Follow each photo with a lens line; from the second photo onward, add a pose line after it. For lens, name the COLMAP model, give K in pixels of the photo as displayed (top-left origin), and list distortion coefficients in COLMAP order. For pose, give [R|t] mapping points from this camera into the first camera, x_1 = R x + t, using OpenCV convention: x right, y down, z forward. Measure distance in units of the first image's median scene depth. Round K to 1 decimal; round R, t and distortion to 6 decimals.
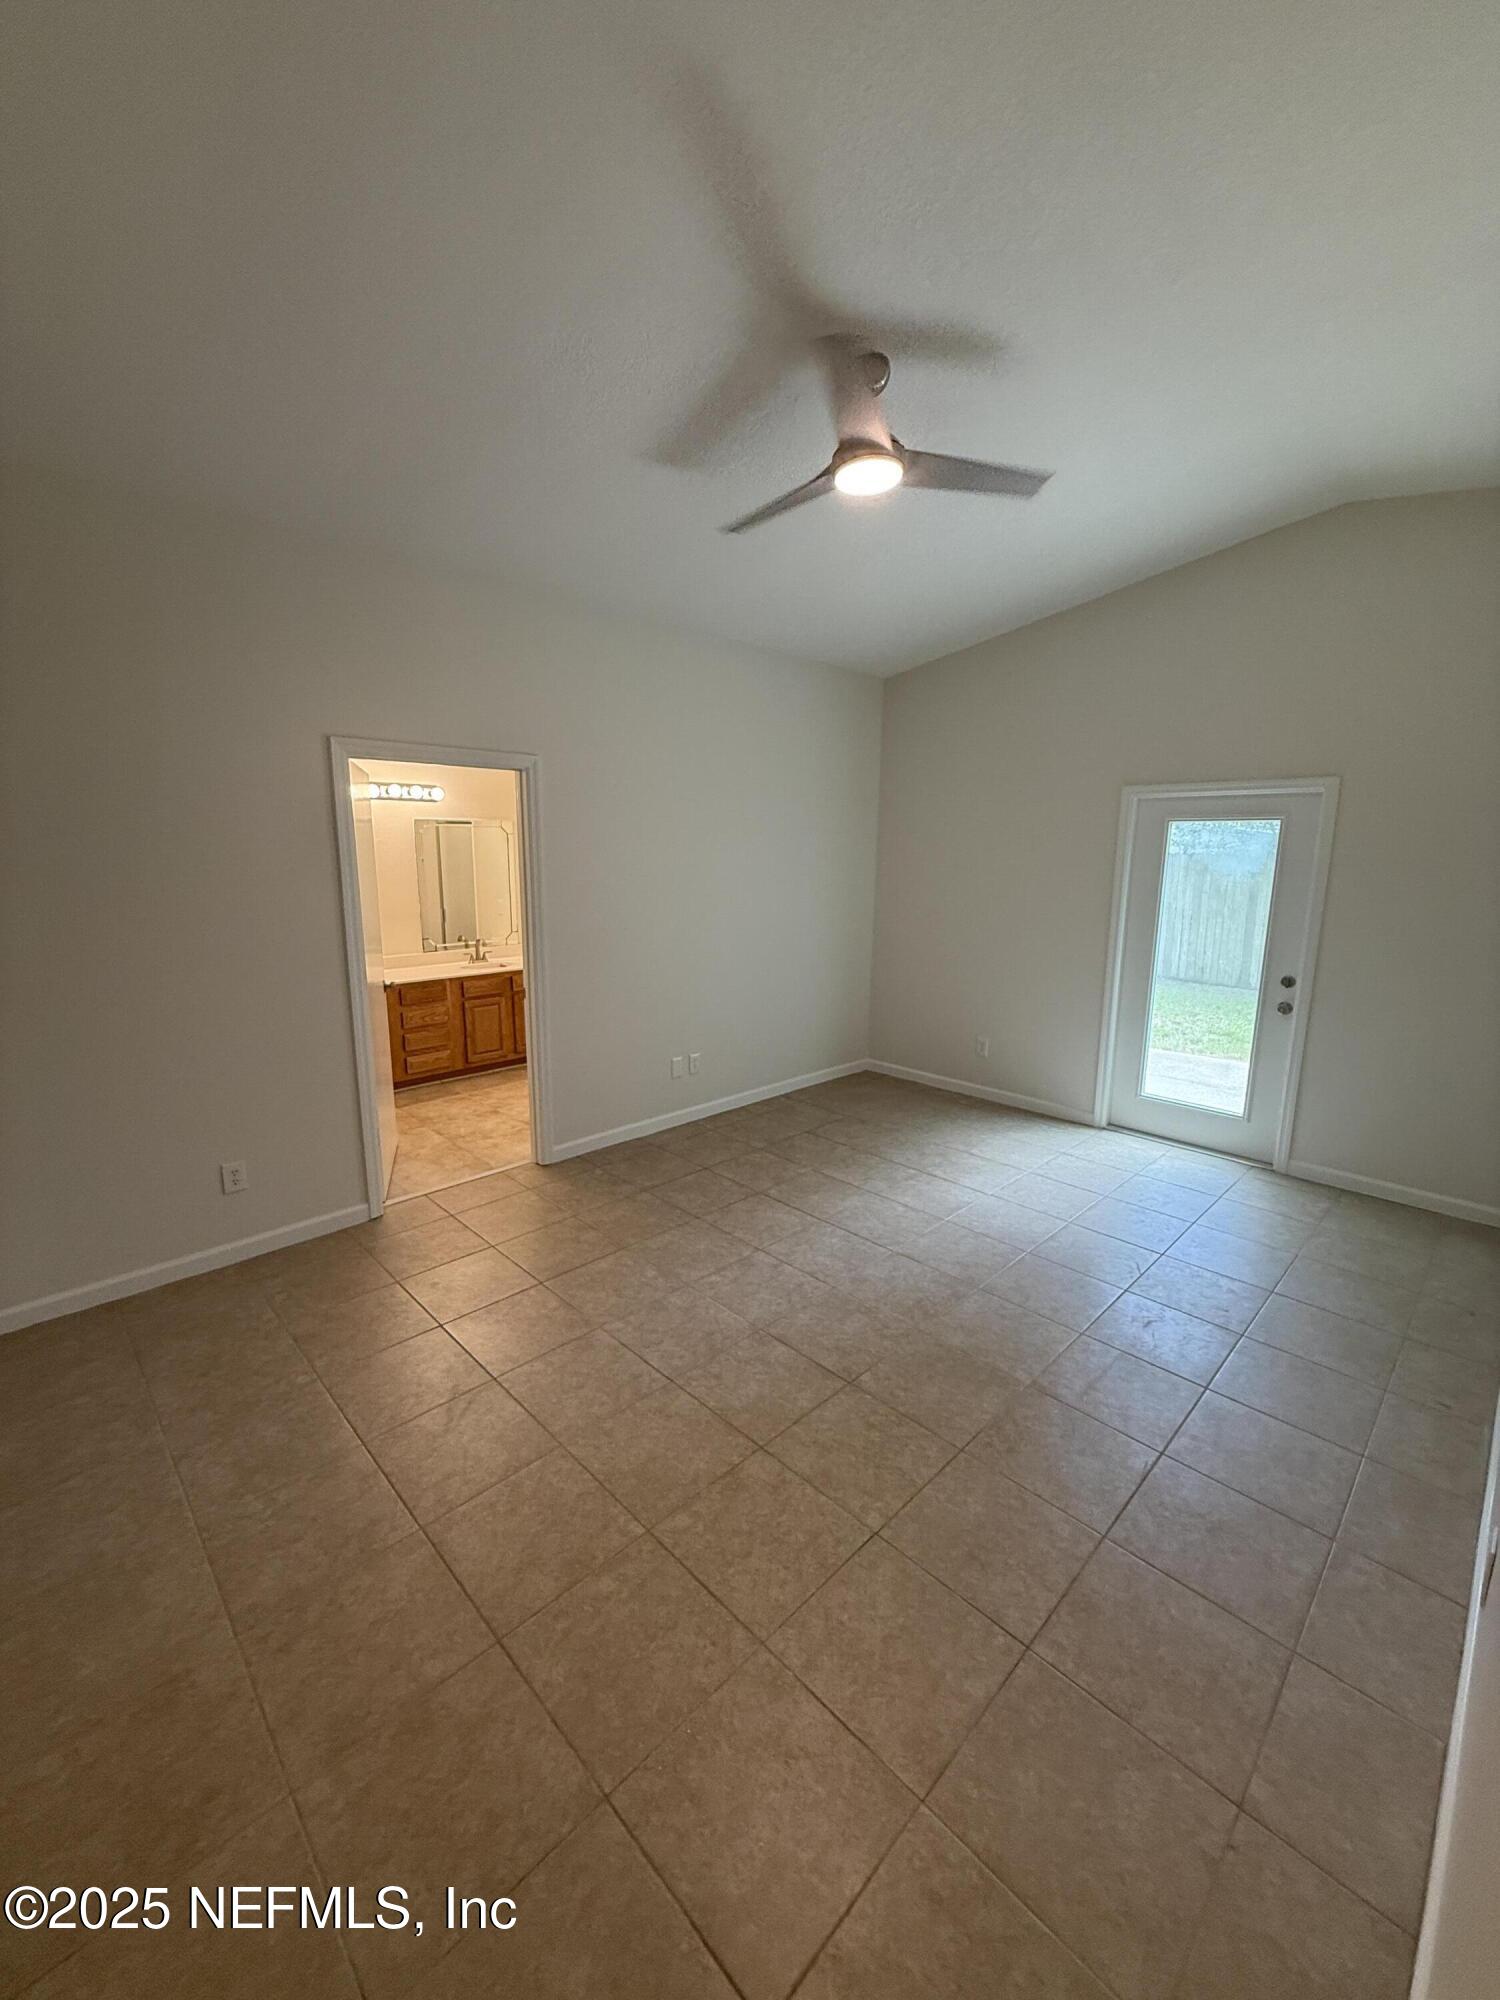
lens RADIAL K [[796.1, 0, 754.1], [0, 796.1, 995.7], [0, 0, 1]] dist [-0.001758, 0.000074]
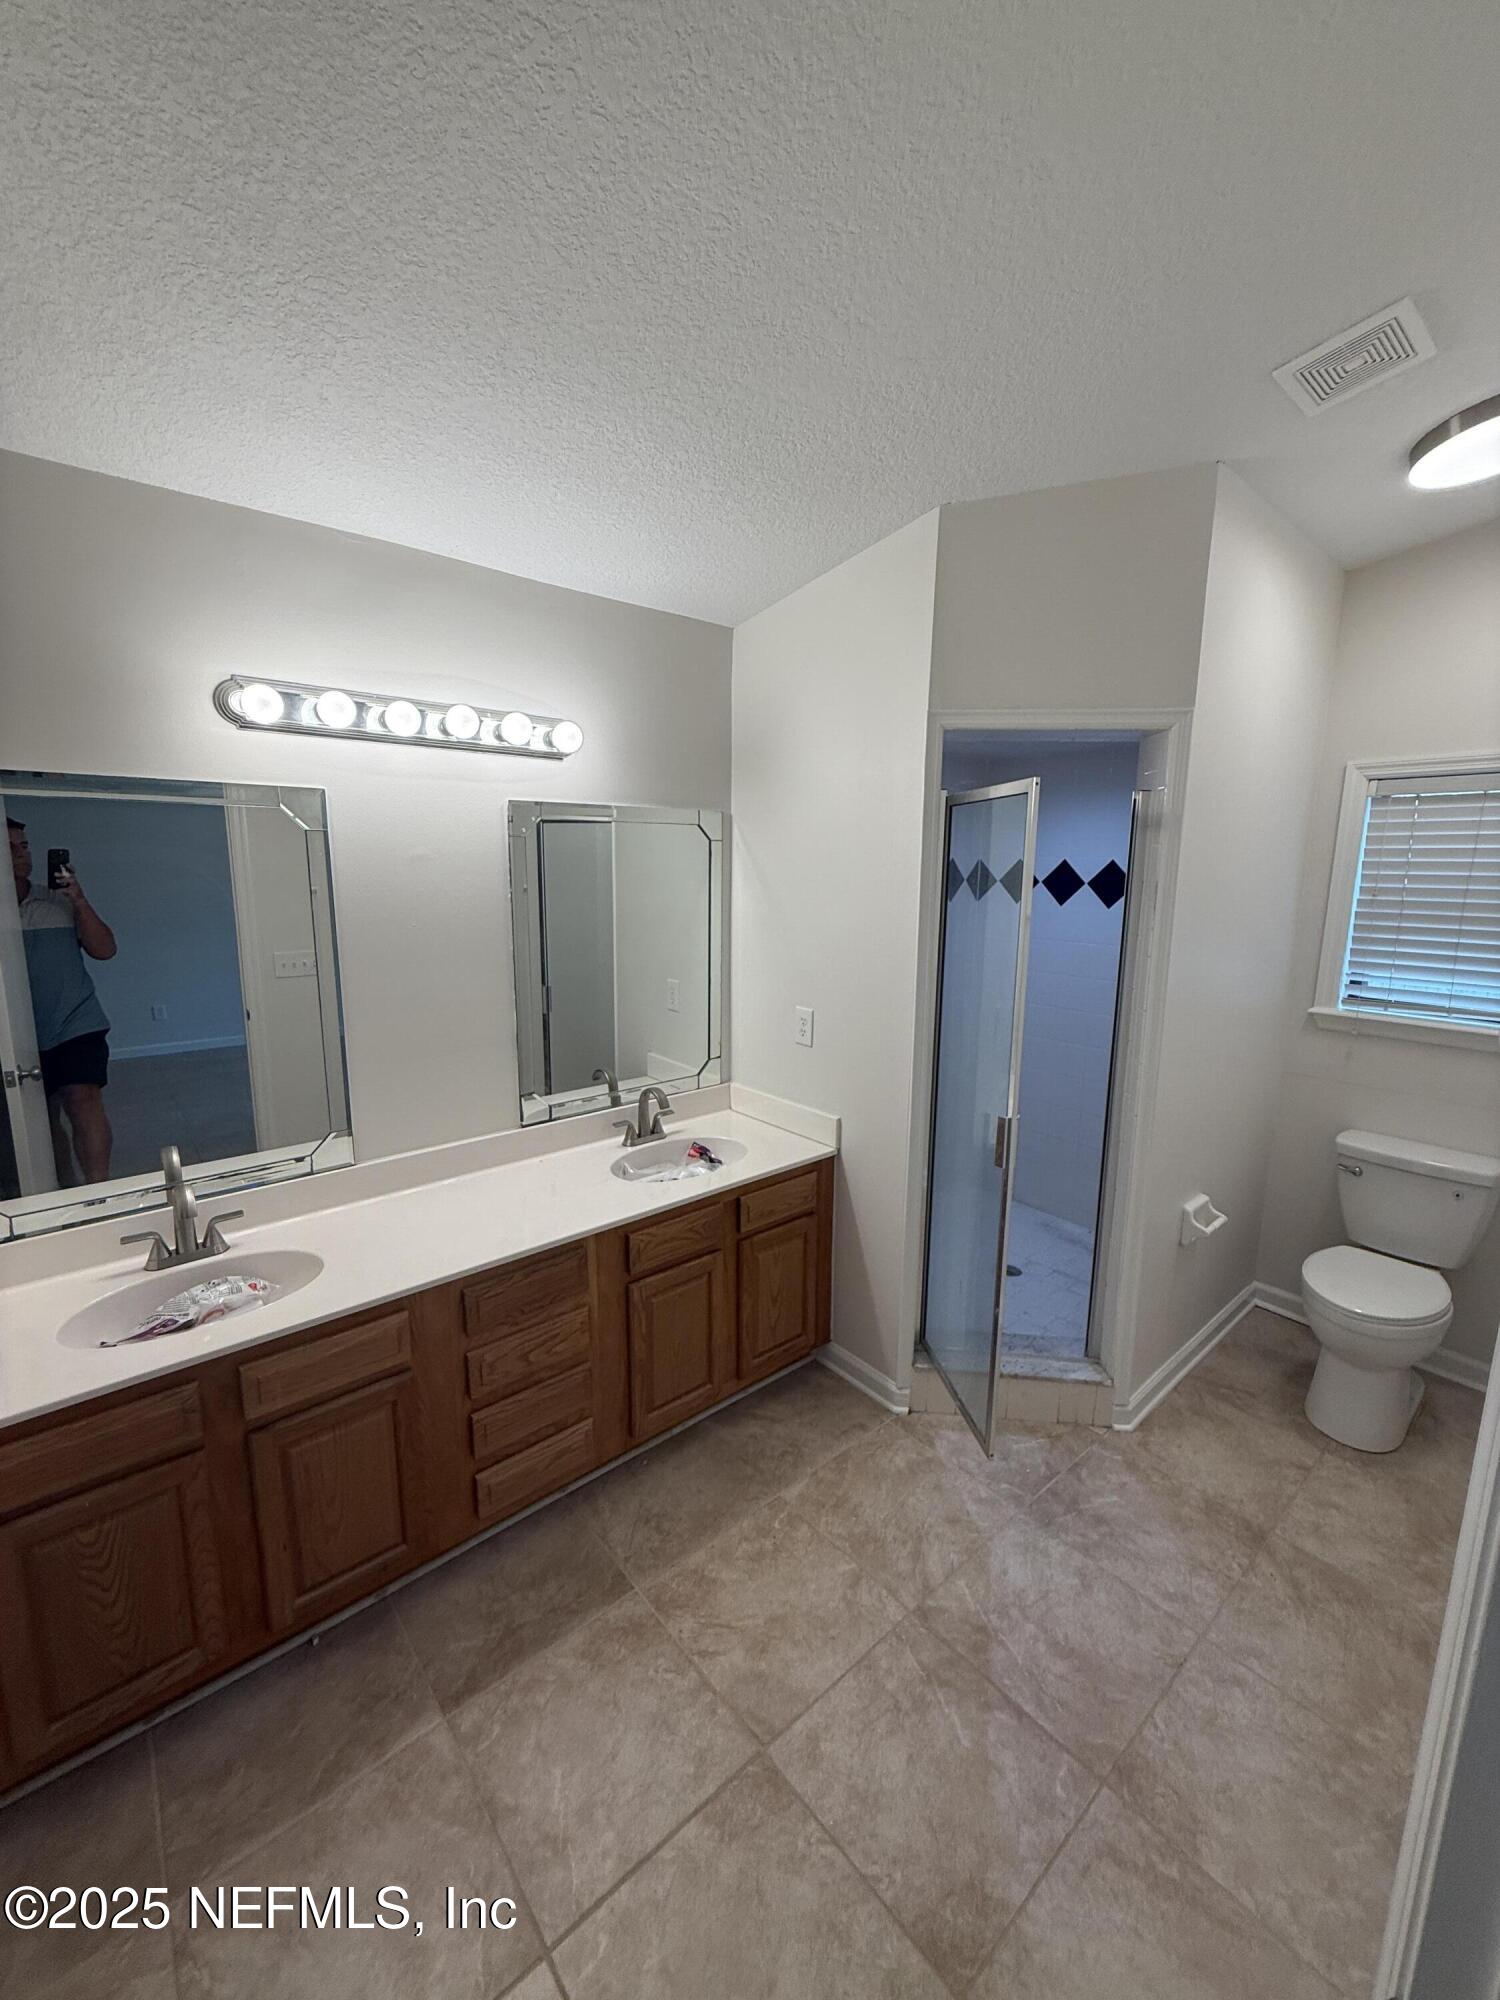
lens RADIAL K [[796.1, 0, 747.6], [0, 796.1, 1001.5], [0, 0, 1]] dist [-0.001758, 0.000074]
pose [[0.996393, 0.015159, -0.083490, -0.281131], [-0.015746, 0.999856, -0.006380, -0.125716], [0.083381, 0.007671, 0.996488, 0.632863]]
